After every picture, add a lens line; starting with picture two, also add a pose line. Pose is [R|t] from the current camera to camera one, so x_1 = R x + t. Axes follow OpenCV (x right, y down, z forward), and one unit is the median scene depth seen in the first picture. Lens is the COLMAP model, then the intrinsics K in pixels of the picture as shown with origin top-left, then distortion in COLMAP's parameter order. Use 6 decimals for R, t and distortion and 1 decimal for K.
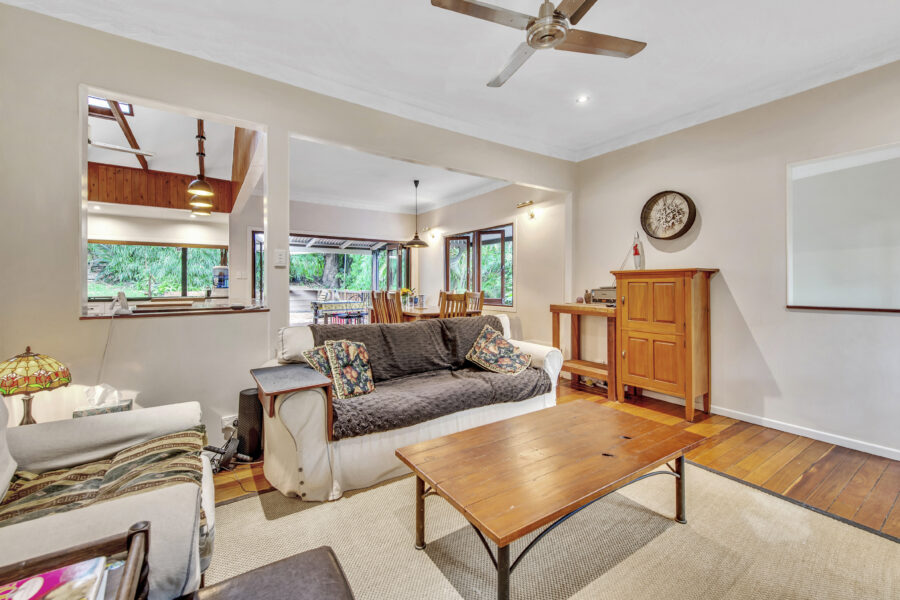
lens RADIAL K [[368.9, 0, 446.9], [0, 368.9, 283.0], [0, 0, 1]] dist [0.000785, -0.000023]
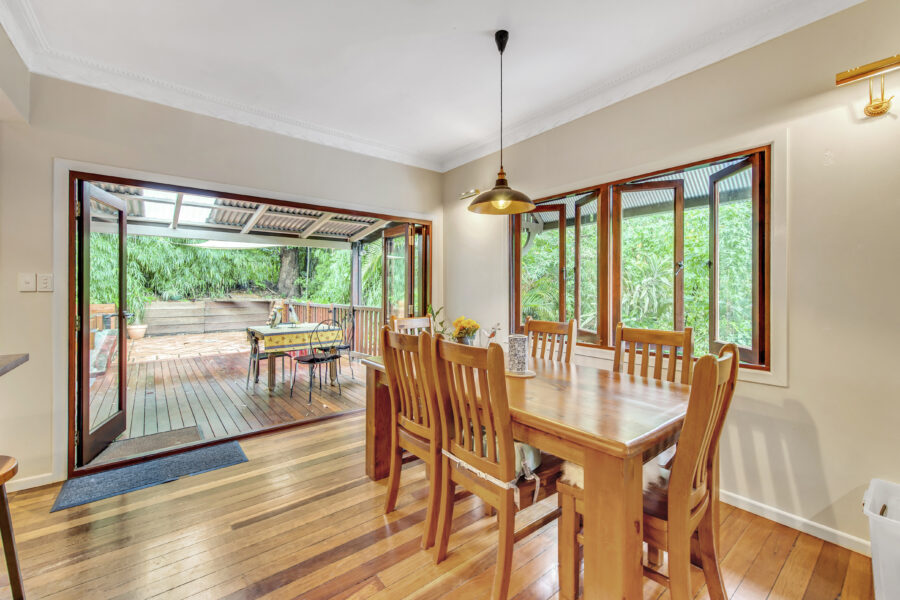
lens RADIAL K [[370.0, 0, 436.1], [0, 370.0, 287.8], [0, 0, 1]] dist [0.000896, 0.000184]
pose [[0.997952, 0.003895, 0.063841, -0.125140], [-0.003829, 0.999992, -0.001155, -0.012661], [-0.063845, 0.000908, 0.997959, 0.455730]]
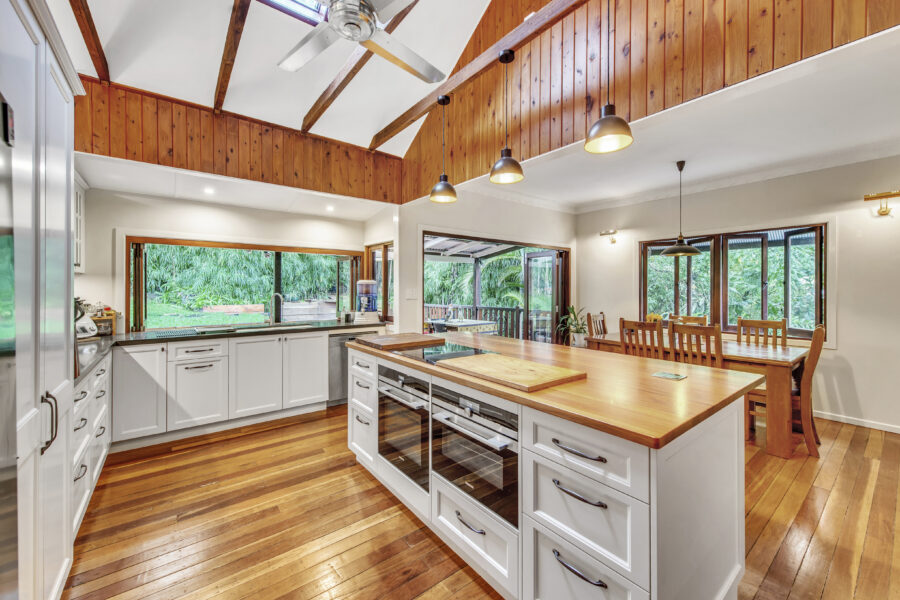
lens RADIAL K [[356.1, 0, 442.4], [0, 356.1, 287.7], [0, 0, 1]] dist [0.000816, -0.000127]
pose [[0.998194, 0.002919, 0.060003, -0.418069], [-0.002932, 0.999996, 0.000137, -0.026169], [-0.060002, -0.000313, 0.998198, 0.253543]]
